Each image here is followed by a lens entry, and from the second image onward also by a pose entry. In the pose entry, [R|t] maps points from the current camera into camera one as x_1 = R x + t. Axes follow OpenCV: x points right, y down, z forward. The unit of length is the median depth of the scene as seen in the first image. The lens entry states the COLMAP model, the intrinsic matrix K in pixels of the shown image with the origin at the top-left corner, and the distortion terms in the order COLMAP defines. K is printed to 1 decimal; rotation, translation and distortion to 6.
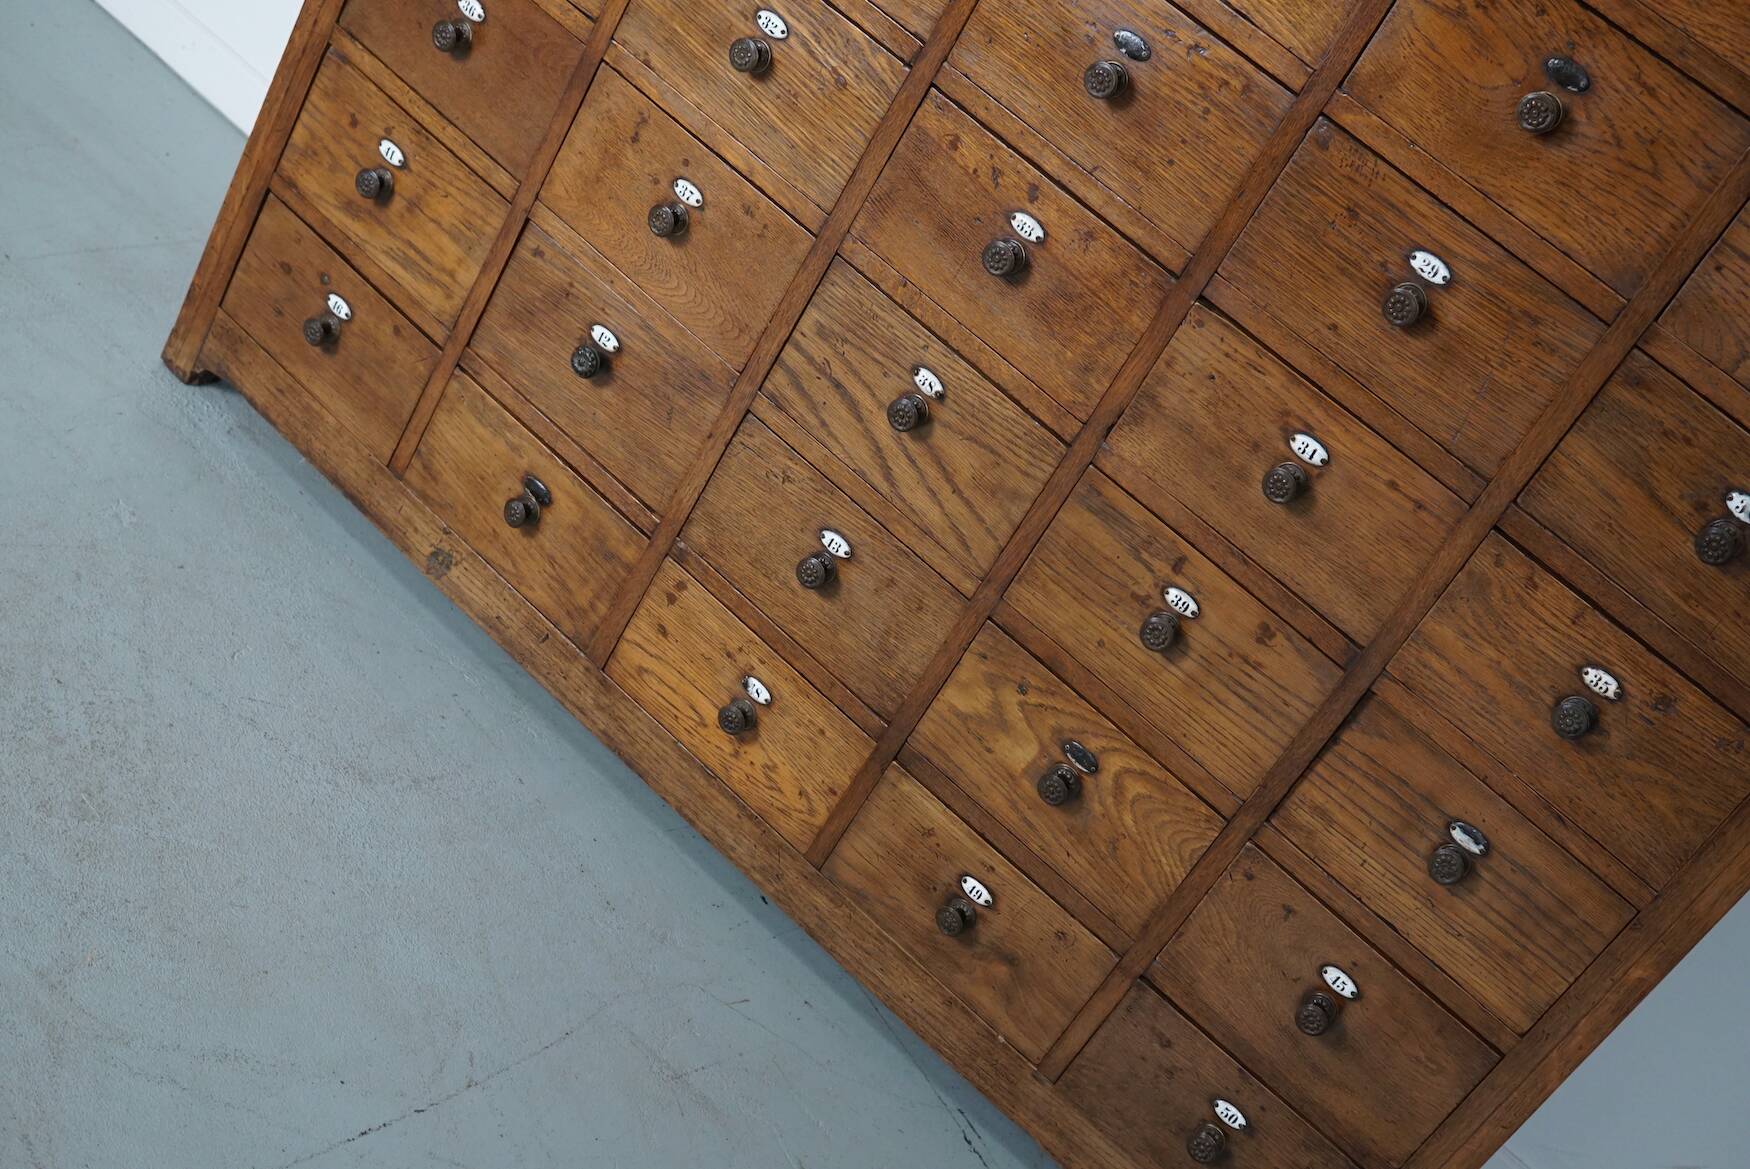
lens RADIAL K [[2273.0, 0, 870.7], [0, 2273.0, 599.4], [0, 0, 1]] dist [-0.152492, 0.342084]
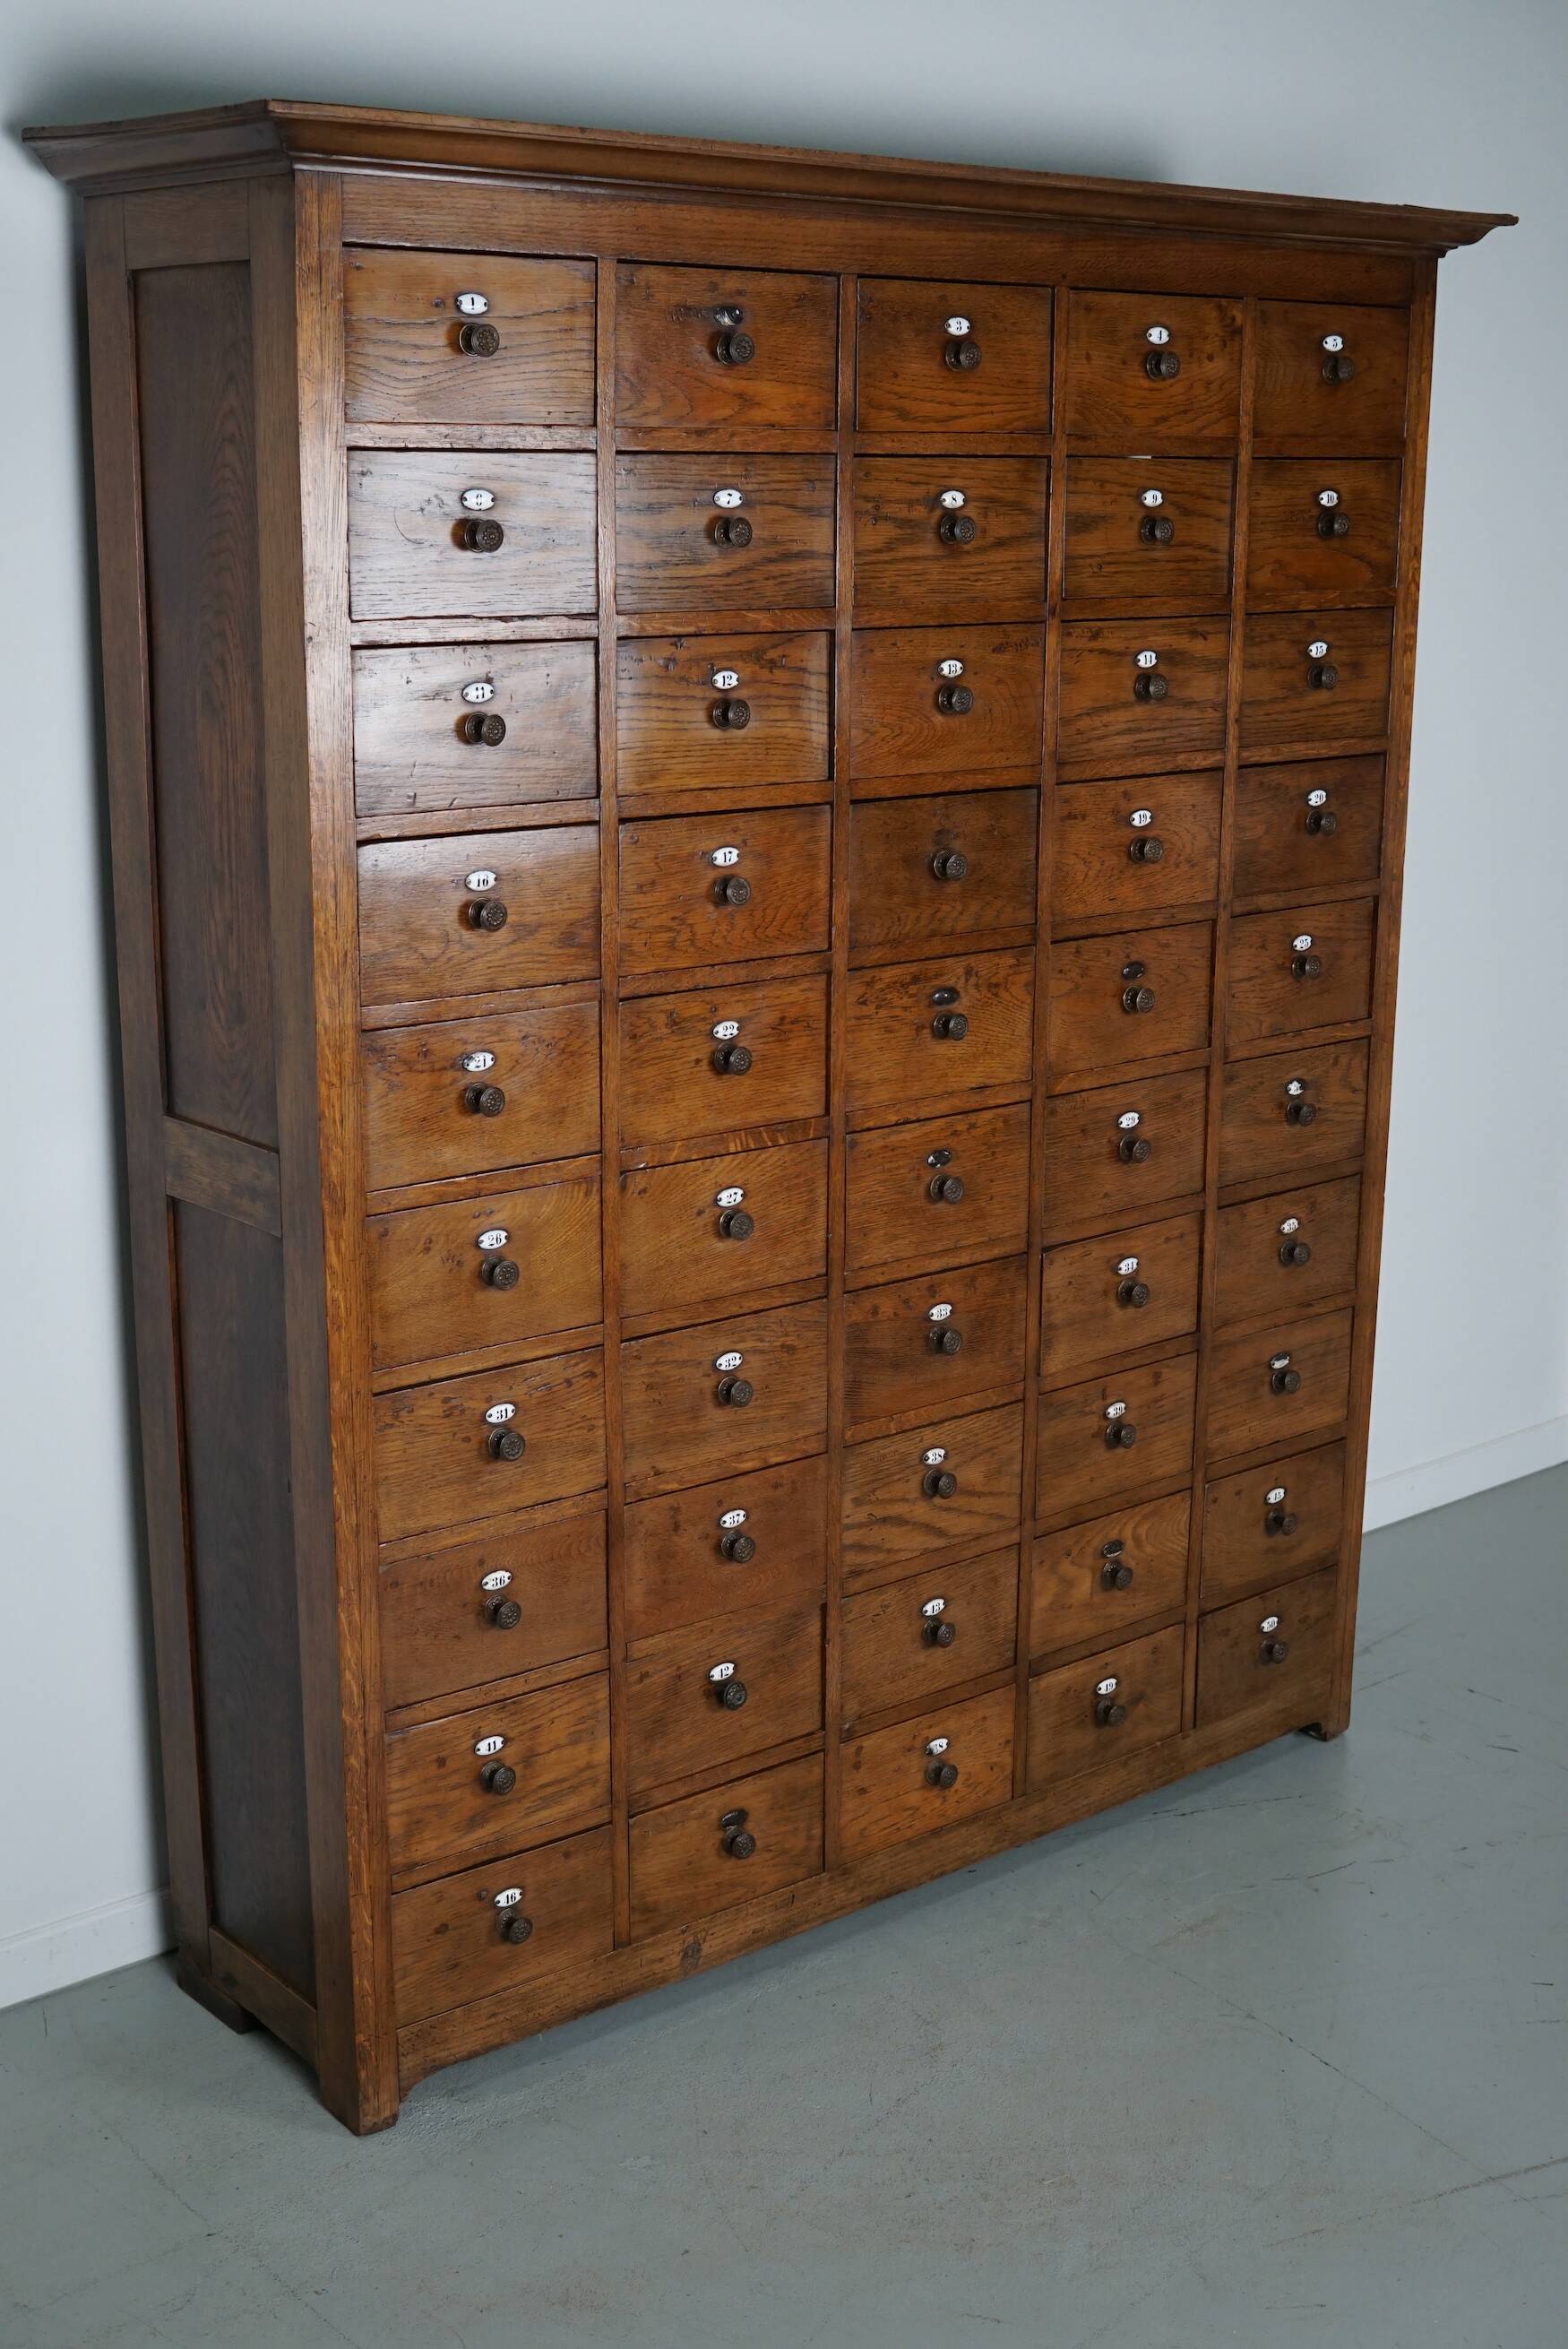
lens RADIAL K [[3025.2, 0, 794.4], [0, 3025.2, 1171.7], [0, 0, 1]] dist [-0.146773, 0.308445]
pose [[0.232766, -0.654625, 0.719226, -1.127481], [0.624016, 0.667762, 0.405831, -0.954426], [-0.745939, 0.354345, 0.563928, 0.031673]]
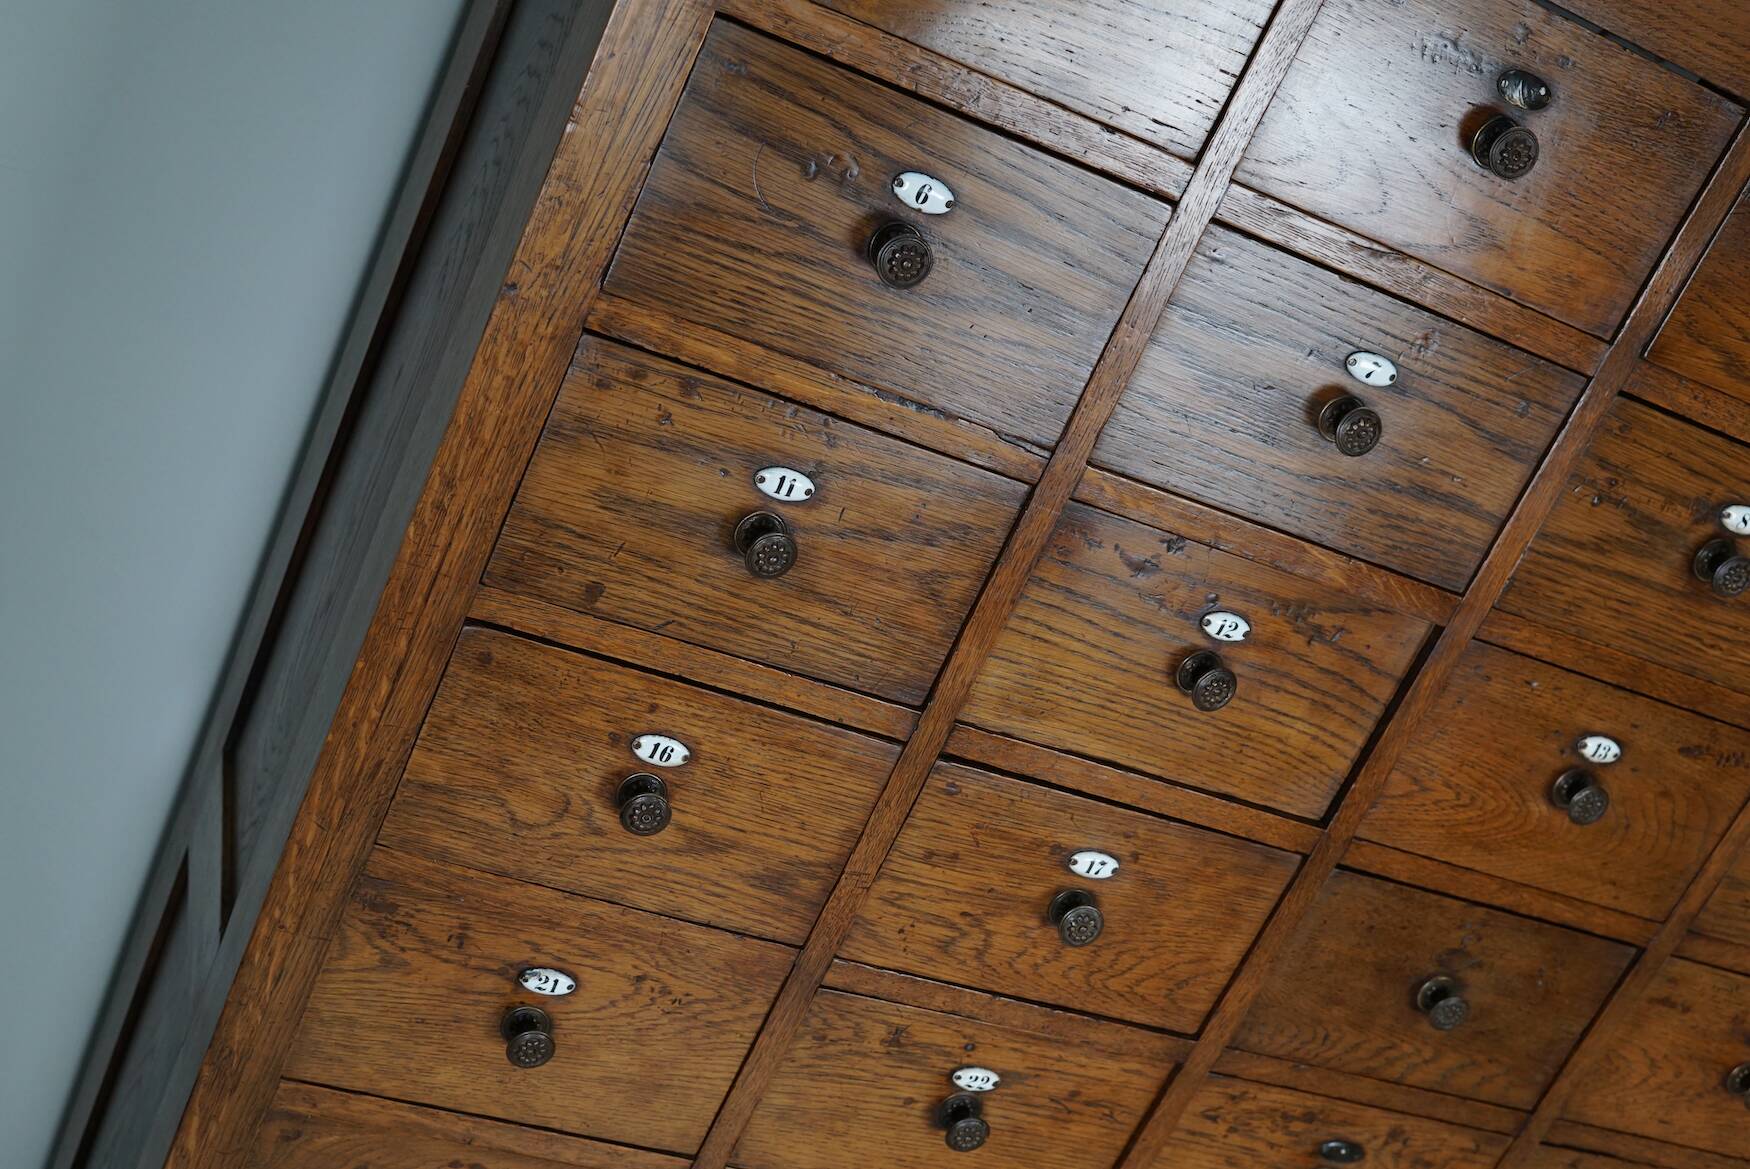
lens RADIAL K [[2273.0, 0, 870.7], [0, 2273.0, 599.4], [0, 0, 1]] dist [-0.152492, 0.342084]
pose [[0.706054, -0.443187, 0.552335, -0.331082], [0.307814, 0.894491, 0.324248, -0.788250], [-0.637761, -0.058920, 0.767978, 0.368378]]
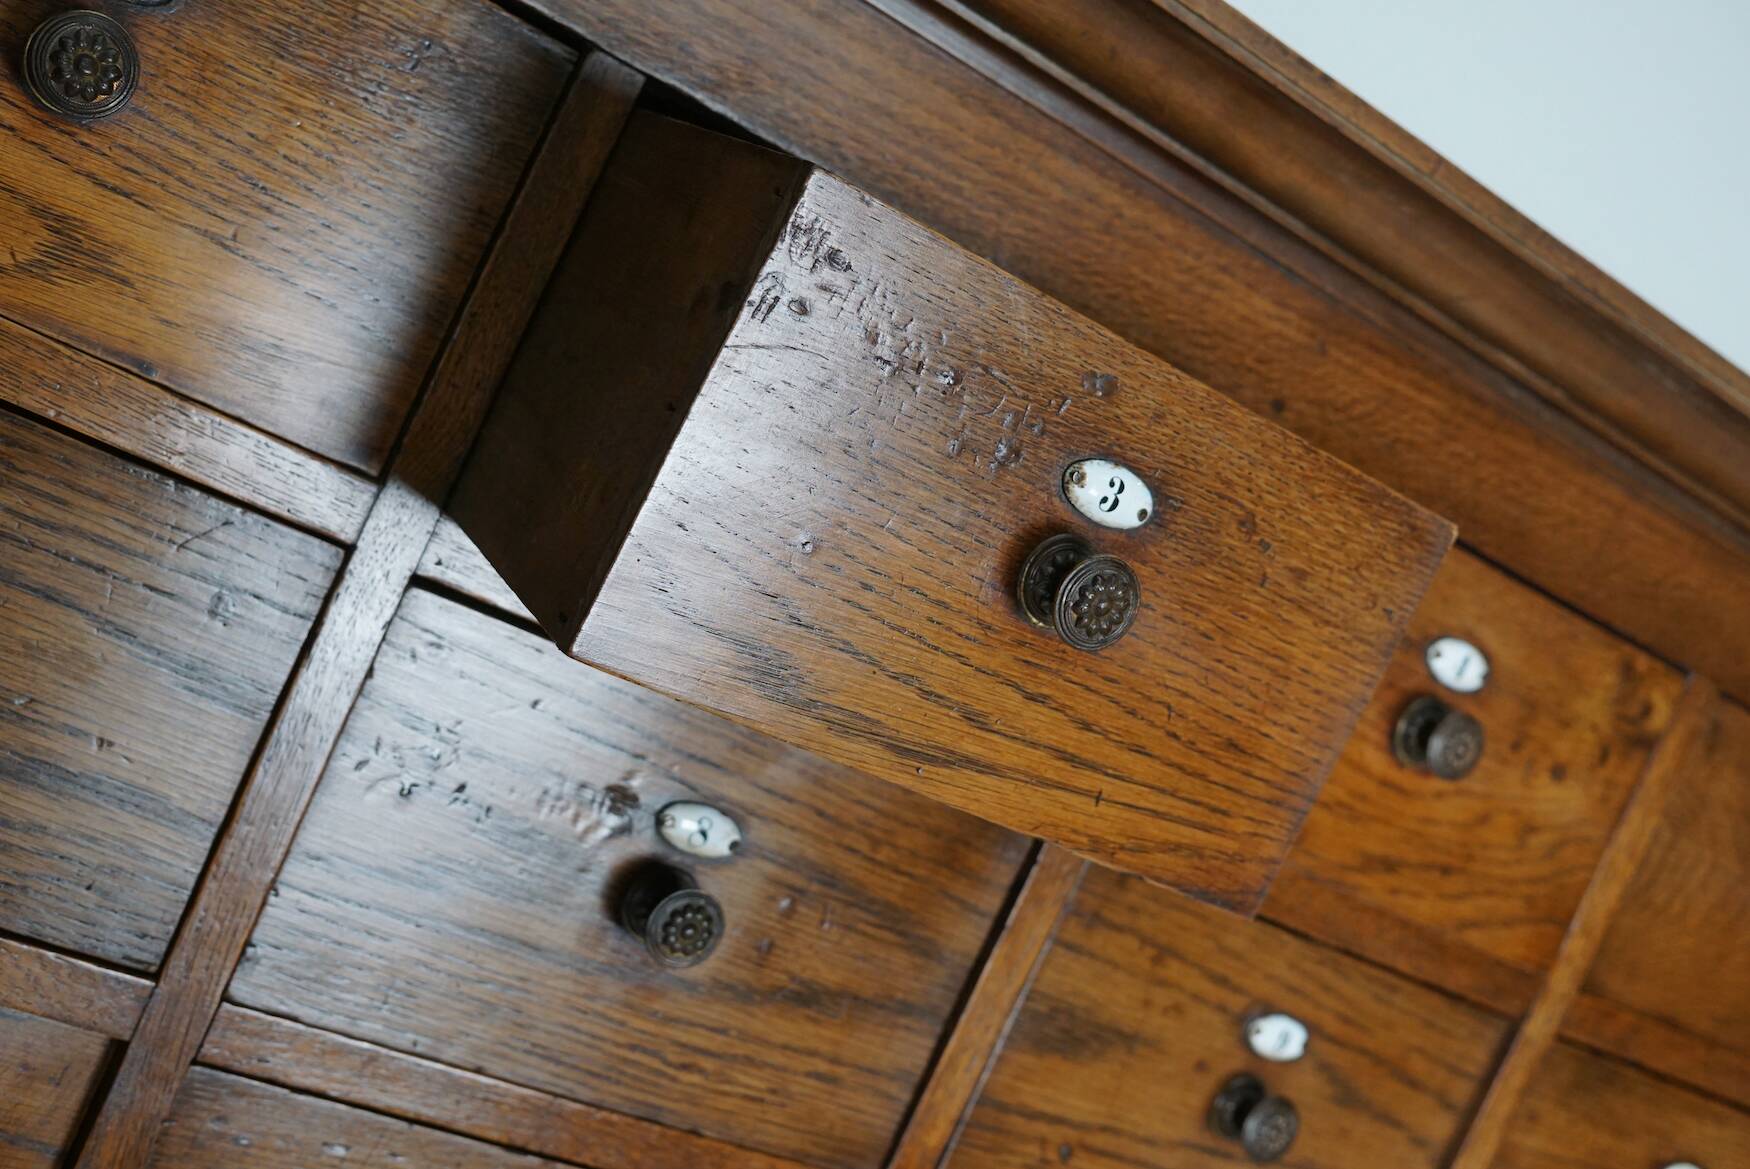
lens RADIAL K [[2254.0, 0, 865.1], [0, 2254.0, 588.8], [0, 0, 1]] dist [-0.146773, 0.308445]
pose [[0.527862, -0.286633, 0.799502, -0.024472], [0.284821, 0.946564, 0.151307, -0.587402], [-0.800149, 0.147846, 0.581294, 0.475043]]
